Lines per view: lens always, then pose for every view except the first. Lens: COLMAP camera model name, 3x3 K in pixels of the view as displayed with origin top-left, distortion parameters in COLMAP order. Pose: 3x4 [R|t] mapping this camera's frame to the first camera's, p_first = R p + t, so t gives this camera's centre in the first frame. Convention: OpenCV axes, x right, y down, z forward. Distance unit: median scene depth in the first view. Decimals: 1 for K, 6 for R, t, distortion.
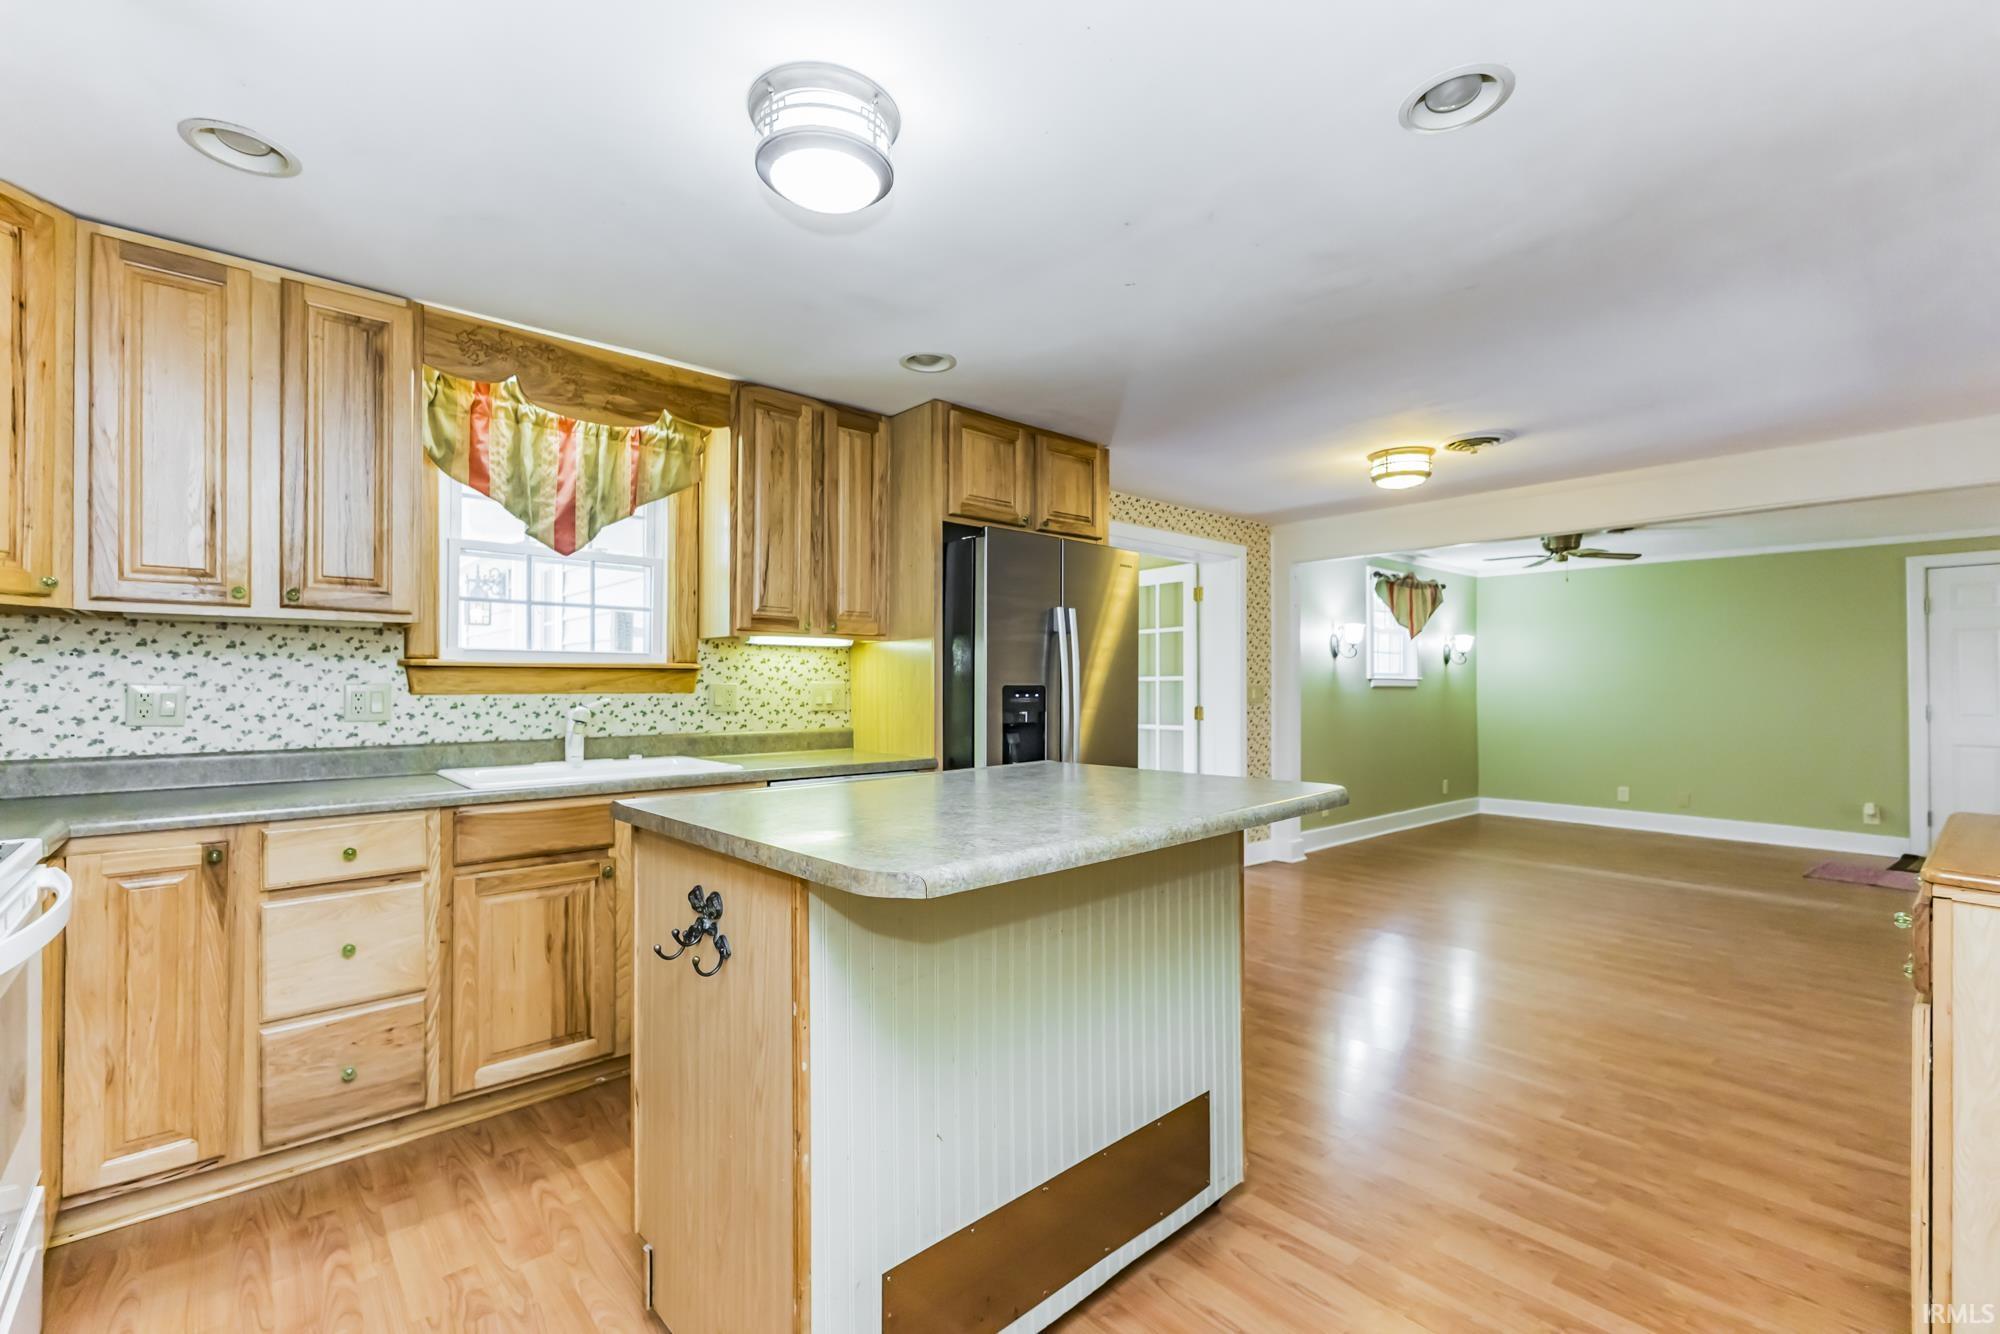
lens RADIAL K [[864.8, 0, 993.9], [0, 864.8, 671.7], [0, 0, 1]] dist [0.014712, -0.004415]
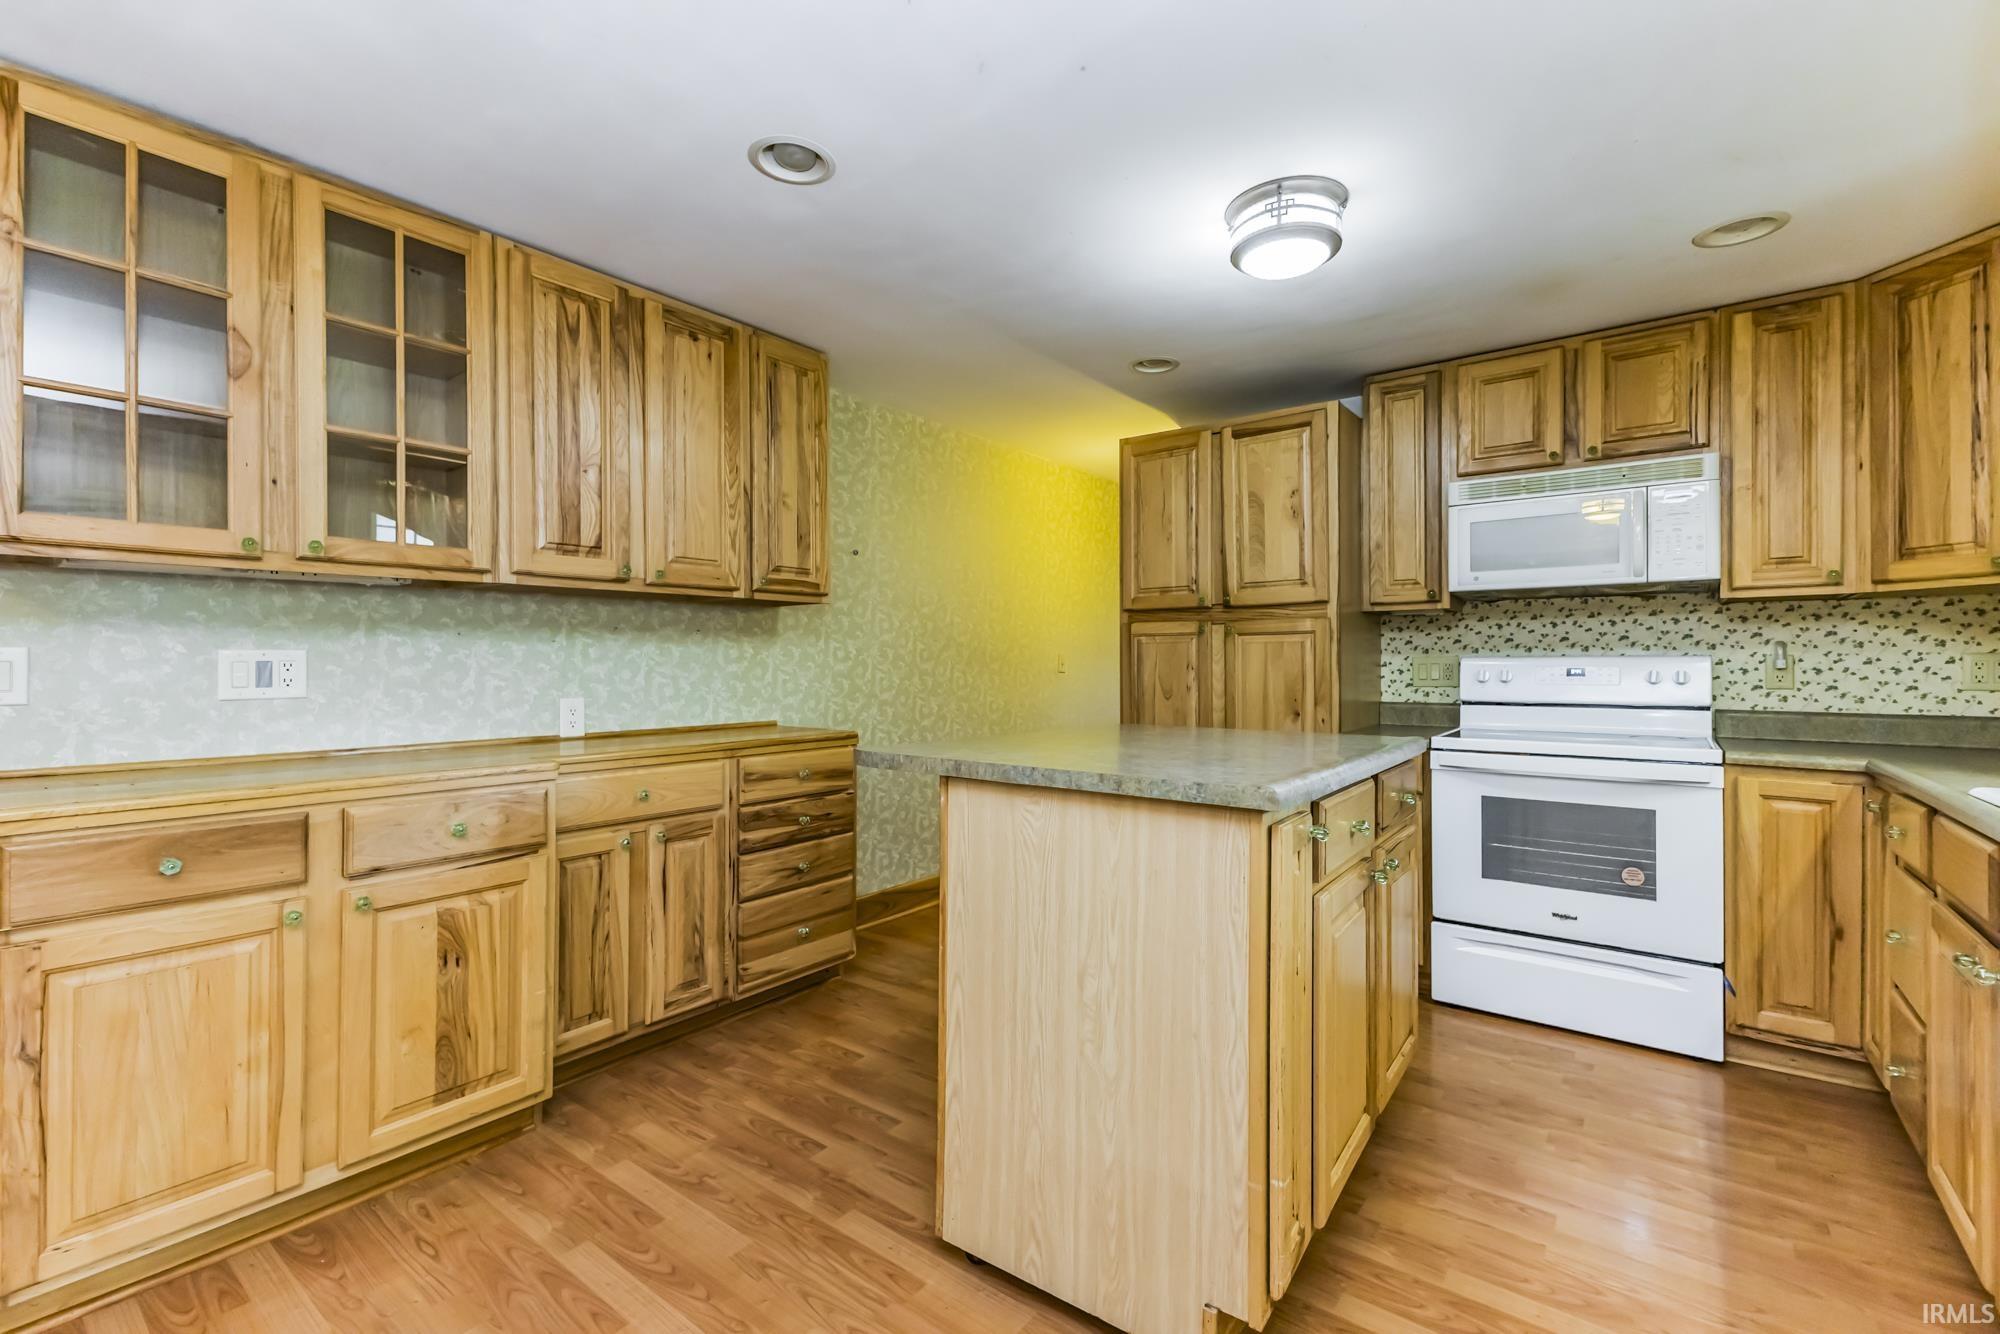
lens RADIAL K [[864.8, 0, 1002.3], [0, 864.8, 661.2], [0, 0, 1]] dist [0.014712, -0.004415]
pose [[-0.981352, 0.002658, -0.192201, 0.384213], [0.003779, 0.999978, -0.005463, 0.041154], [0.192183, -0.006087, -0.981340, 1.790723]]
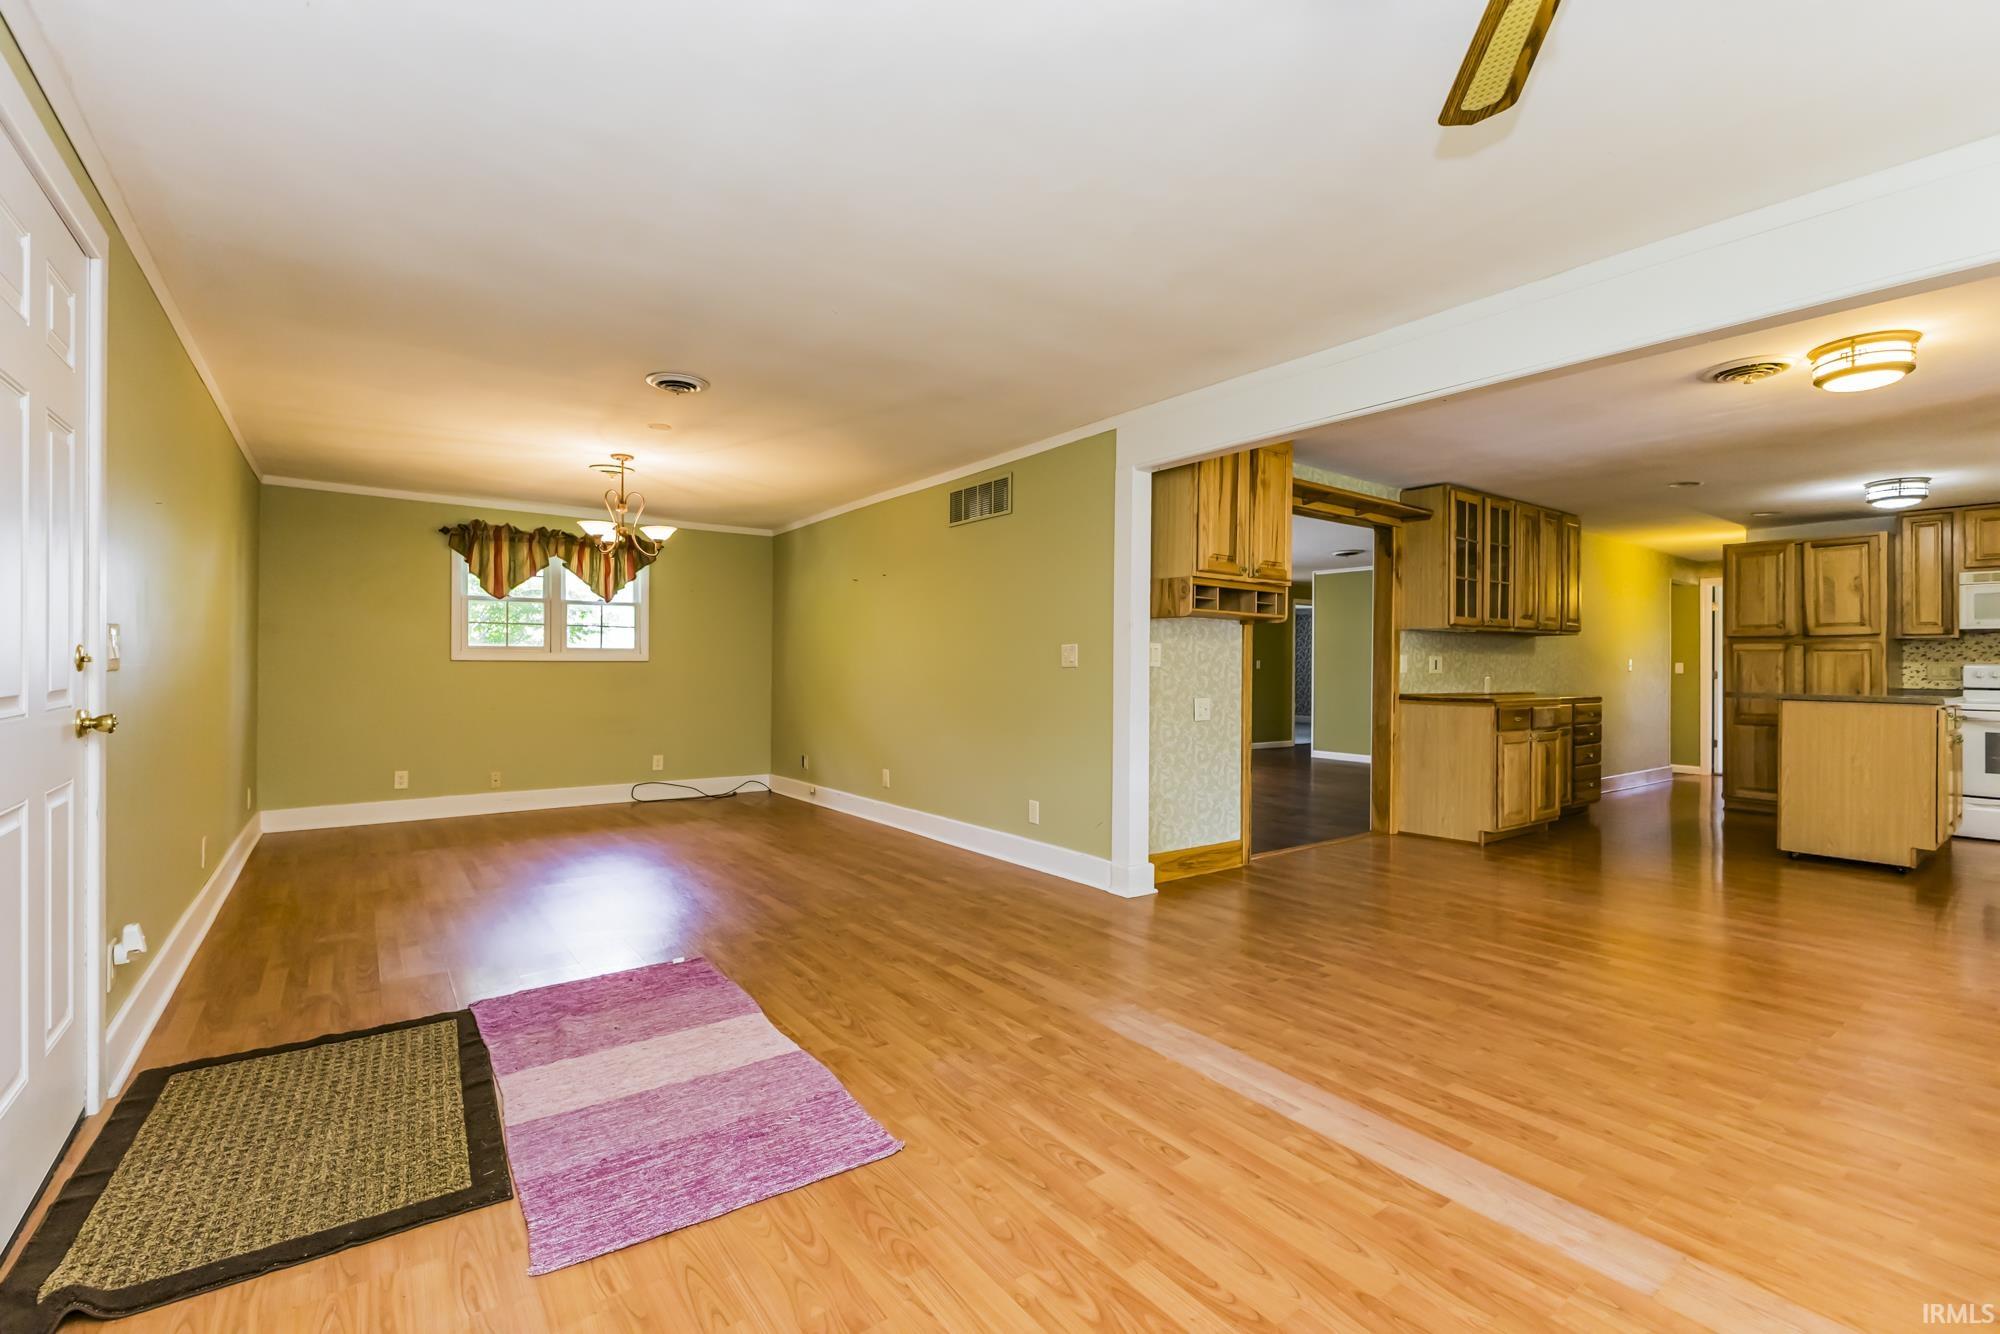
lens RADIAL K [[864.8, 0, 994.5], [0, 864.8, 660.9], [0, 0, 1]] dist [0.014712, -0.004415]
pose [[-0.995726, -0.006015, 0.092161, 2.315453], [-0.007274, 0.999885, -0.013335, 0.083938], [-0.092070, -0.013948, -0.995655, 3.703198]]
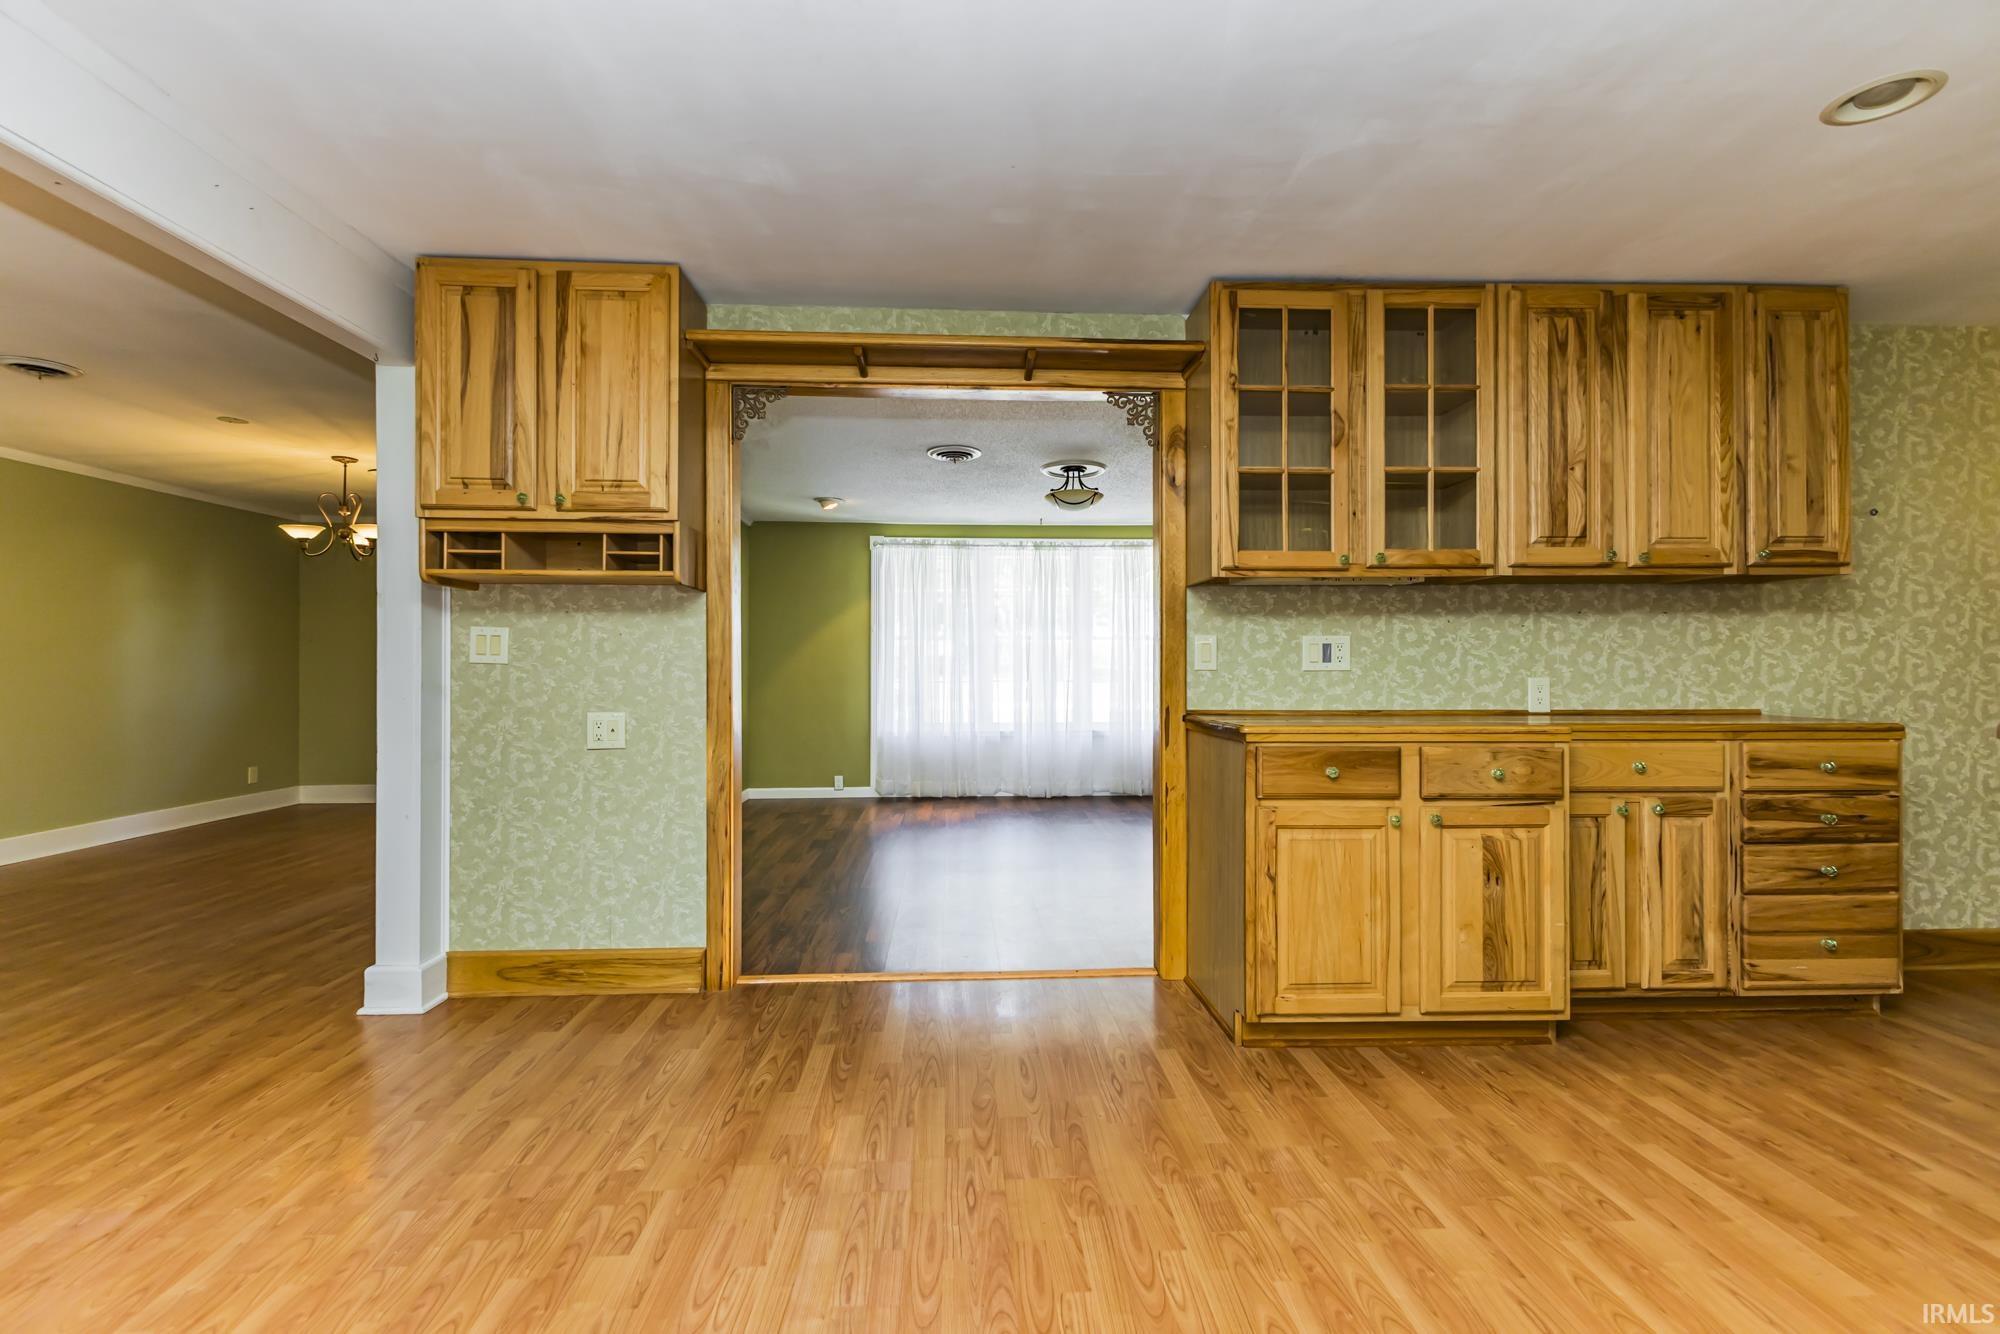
lens RADIAL K [[864.8, 0, 990.3], [0, 864.8, 659.9], [0, 0, 1]] dist [0.014712, -0.004415]
pose [[-0.777387, 0.007366, 0.628979, 0.576319], [-0.000595, 0.999922, -0.012446, 0.078203], [-0.629022, -0.010049, -0.777323, 2.089091]]
